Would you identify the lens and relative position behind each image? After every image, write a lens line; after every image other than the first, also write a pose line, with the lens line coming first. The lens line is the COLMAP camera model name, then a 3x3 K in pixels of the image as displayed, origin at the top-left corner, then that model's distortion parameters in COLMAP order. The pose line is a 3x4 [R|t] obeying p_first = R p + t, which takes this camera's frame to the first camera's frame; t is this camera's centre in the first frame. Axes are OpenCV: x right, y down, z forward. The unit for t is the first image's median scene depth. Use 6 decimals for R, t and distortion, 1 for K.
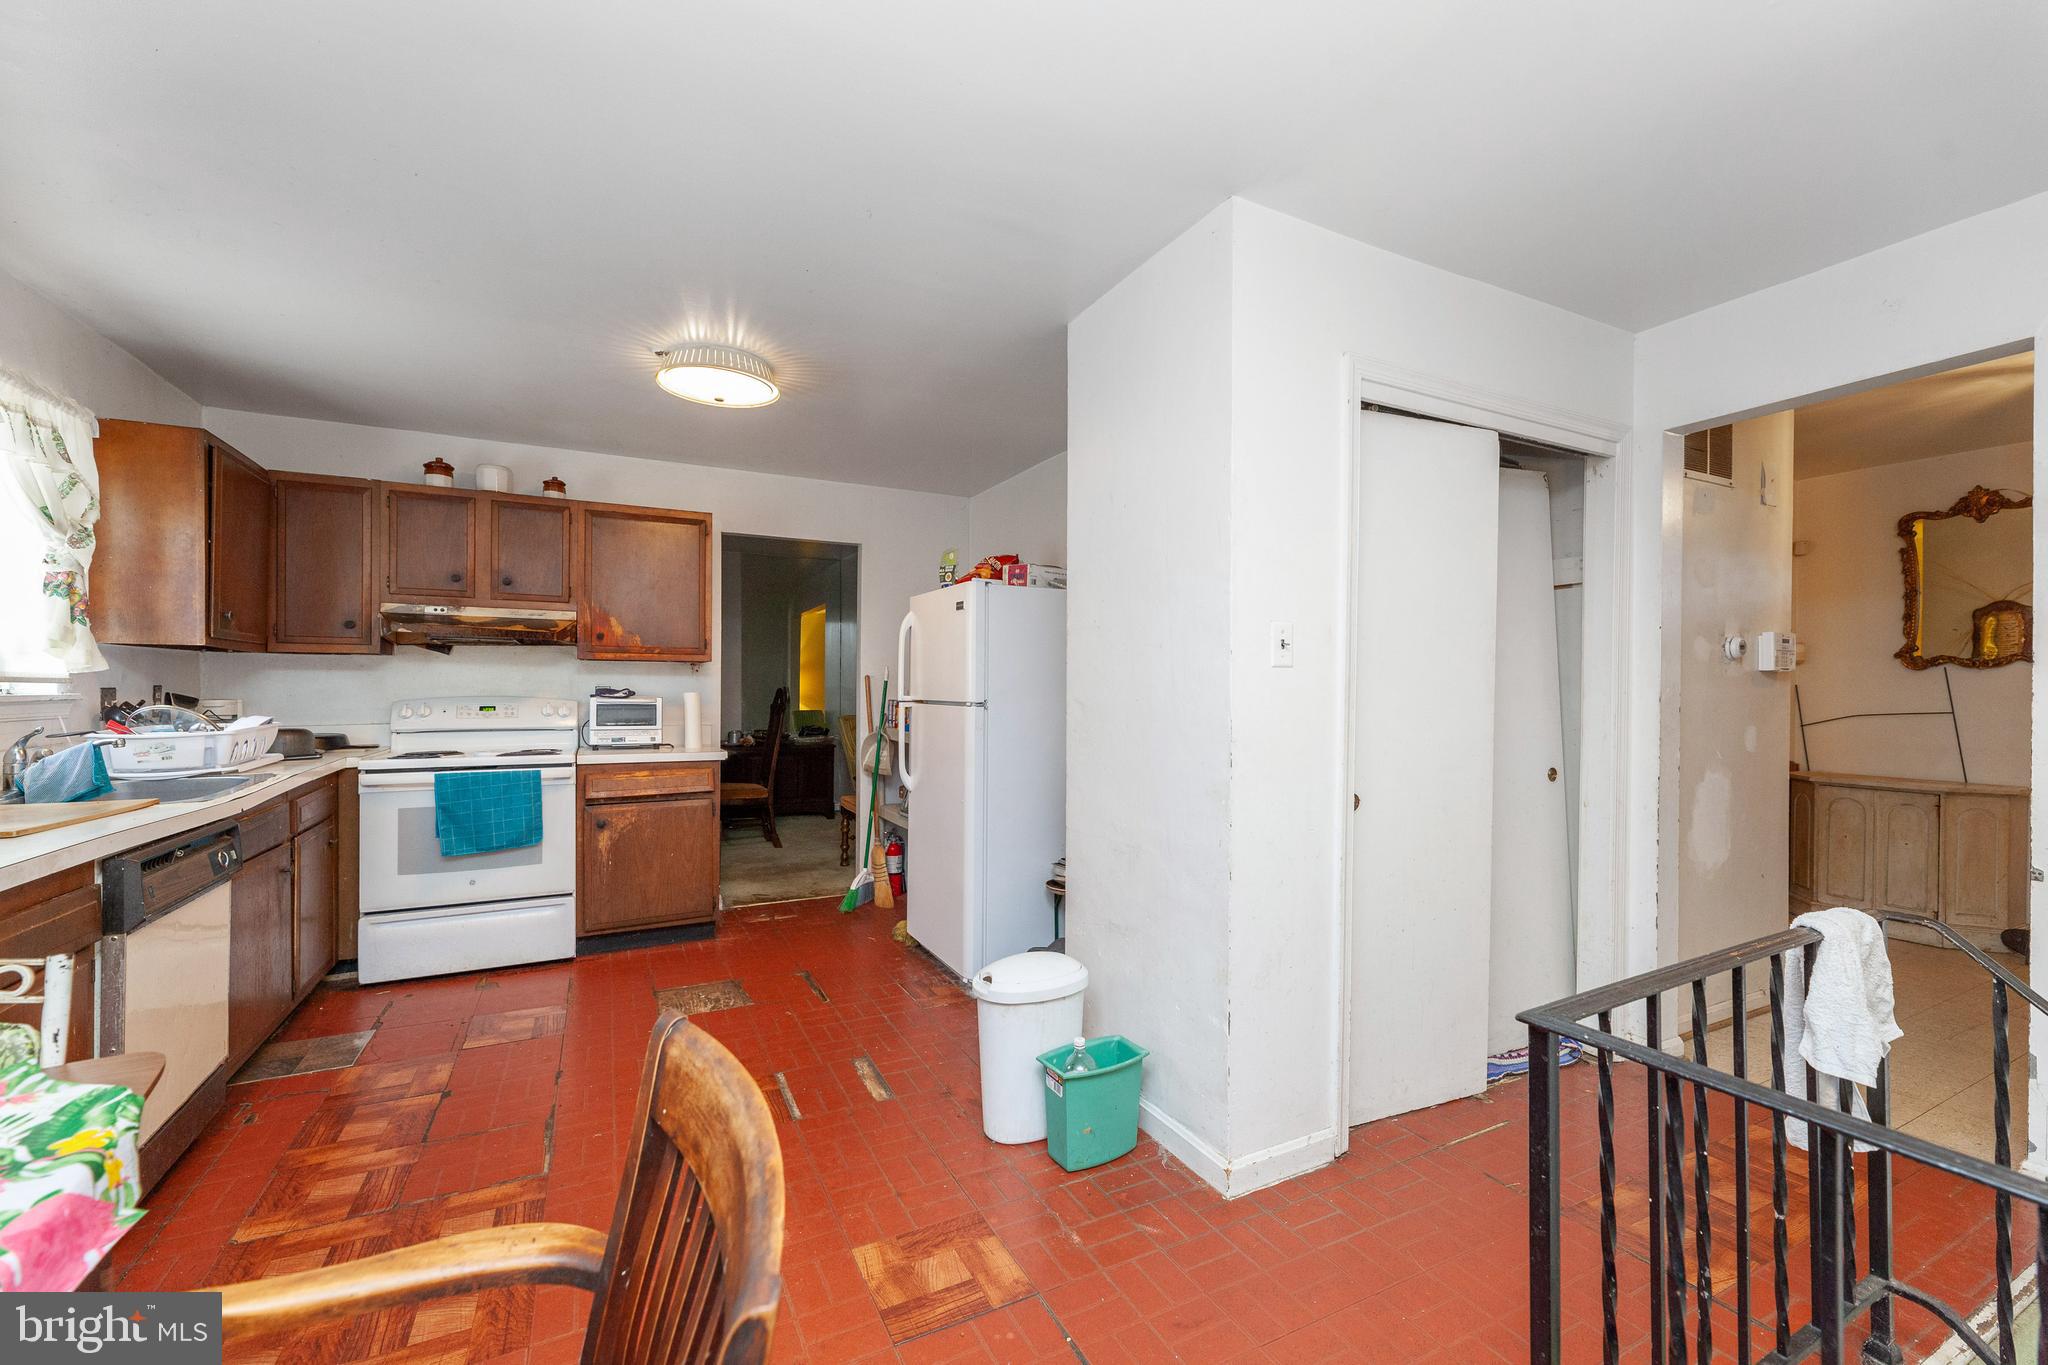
lens RADIAL K [[821.3, 0, 1016.5], [0, 821.3, 684.0], [0, 0, 1]] dist [-0.000379, 0.000302]
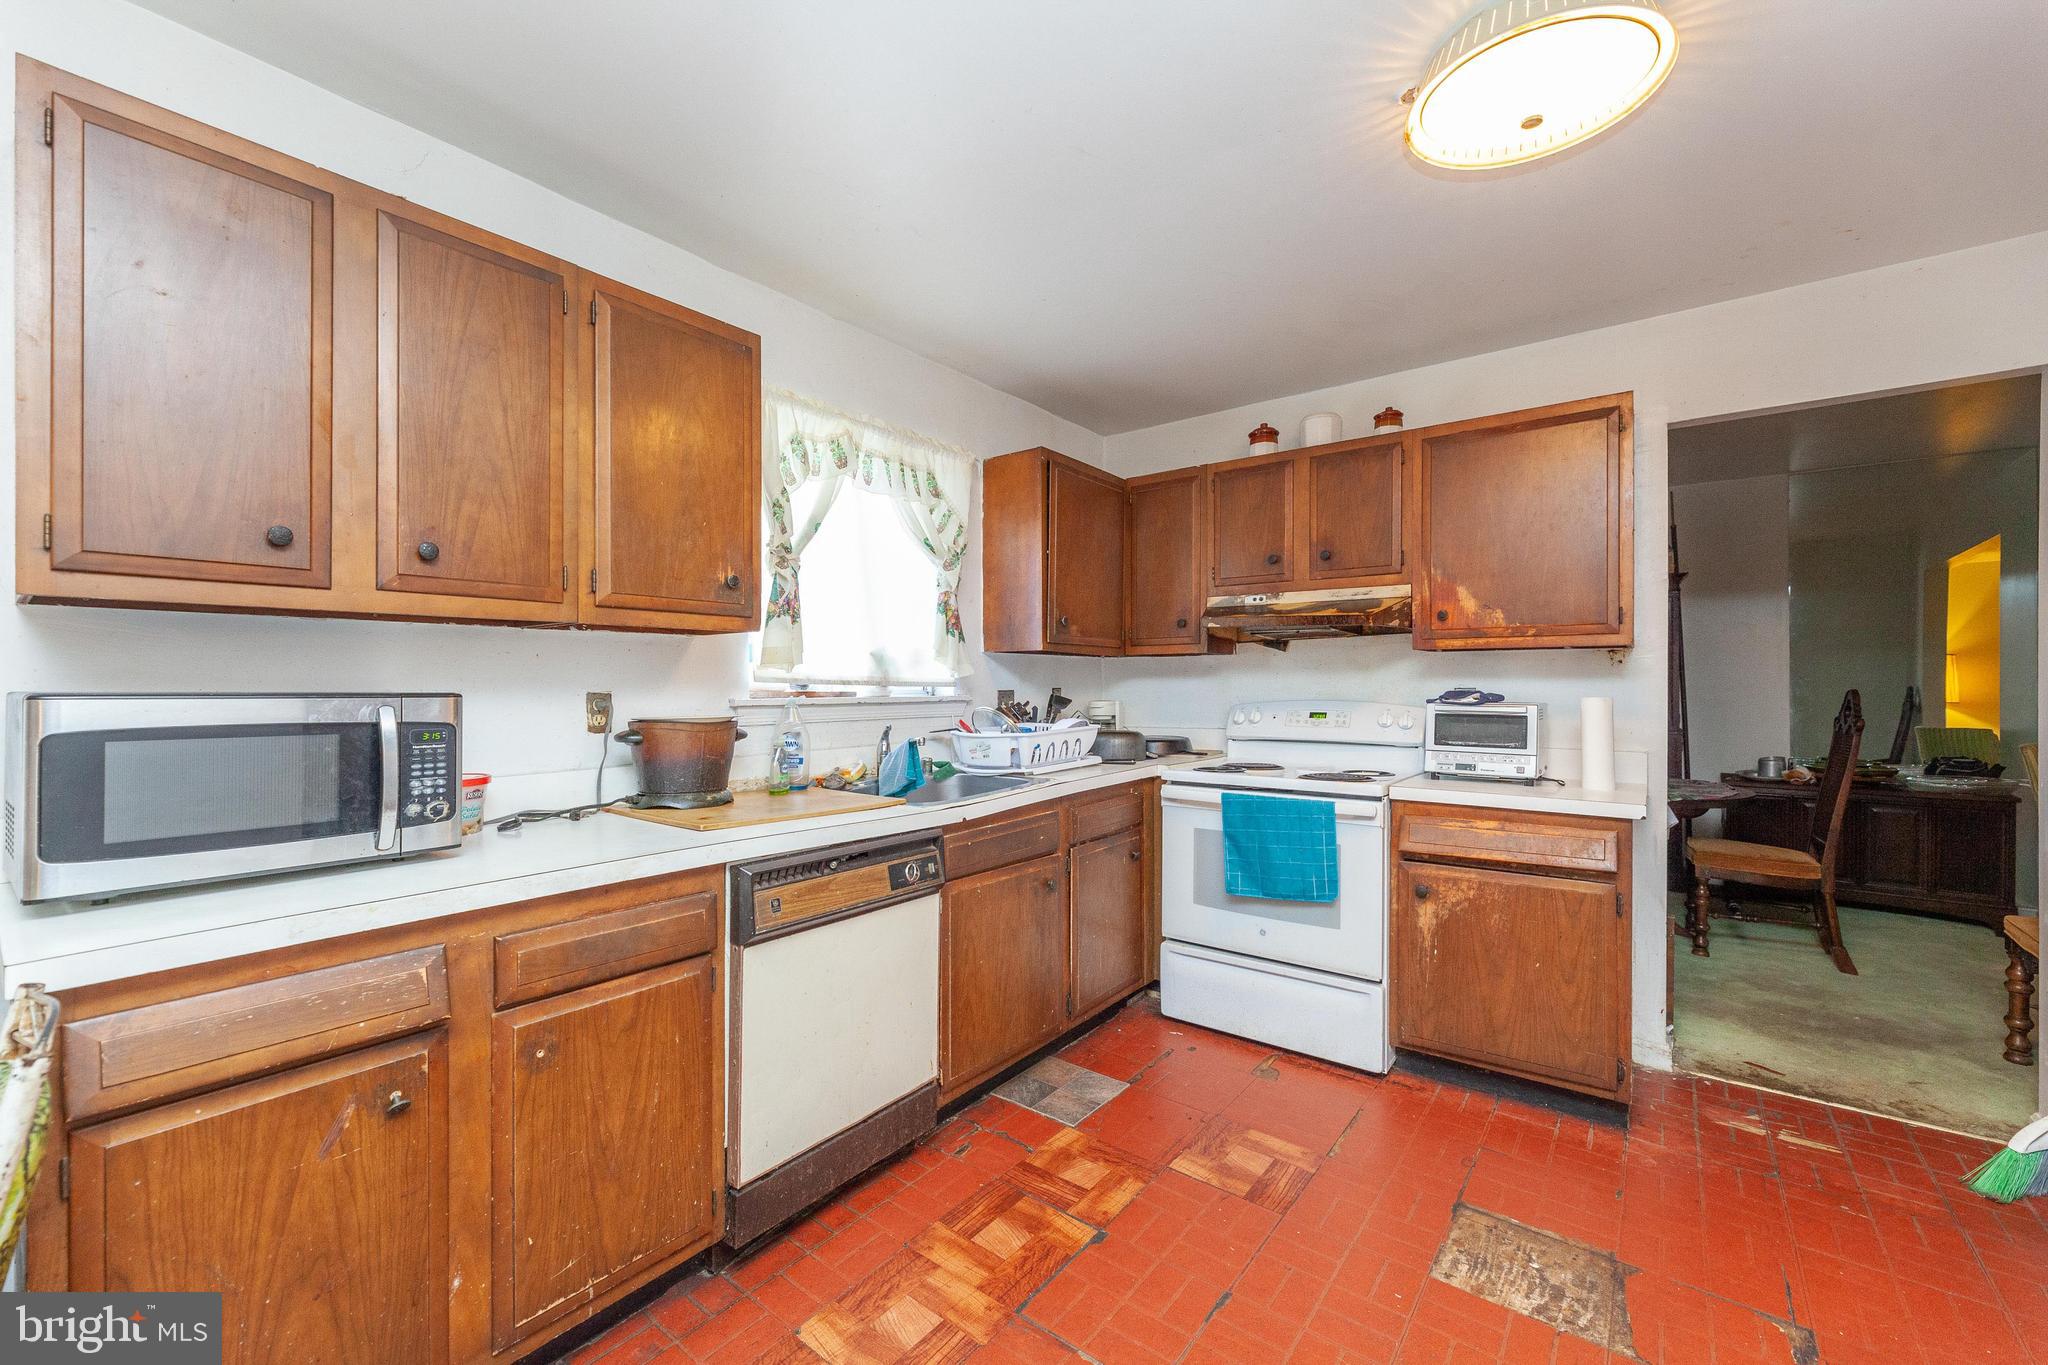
lens RADIAL K [[821.3, 0, 1018.7], [0, 821.3, 686.0], [0, 0, 1]] dist [-0.000379, 0.000302]
pose [[0.422884, -0.004184, -0.906174, -0.032271], [0.006067, 0.999980, -0.001786, 0.000536], [0.906163, -0.004743, 0.422901, 0.410437]]
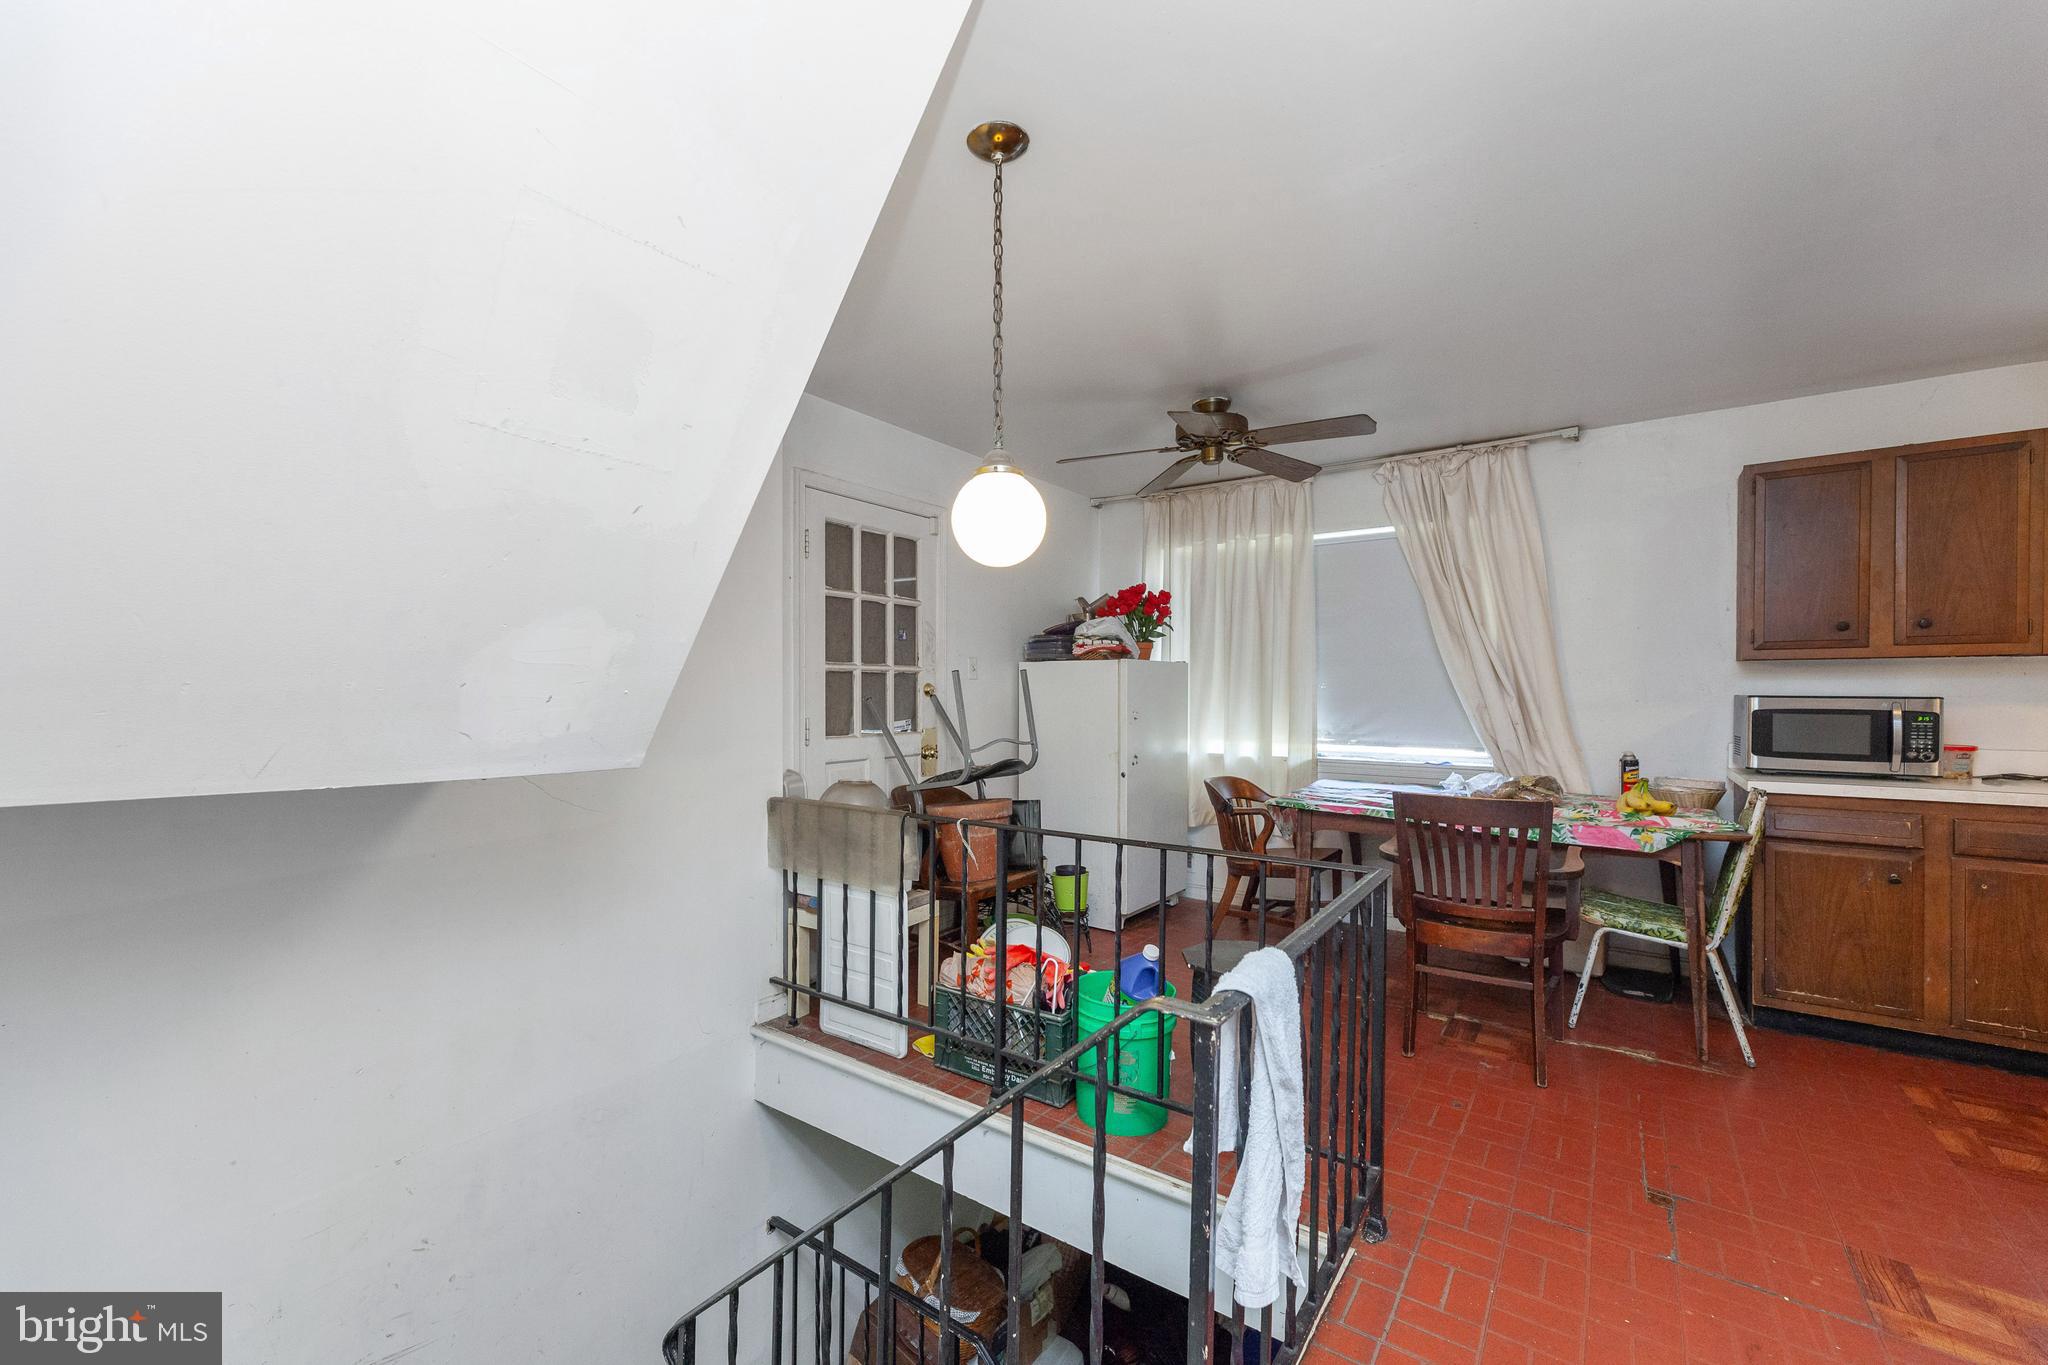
lens RADIAL K [[821.3, 0, 1010.5], [0, 821.3, 694.8], [0, 0, 1]] dist [-0.000379, 0.000302]
pose [[-0.892276, -0.004989, -0.451463, 0.609189], [-0.004453, 0.999988, -0.002248, 0.005031], [0.451469, 0.000005, -0.892287, 0.623612]]
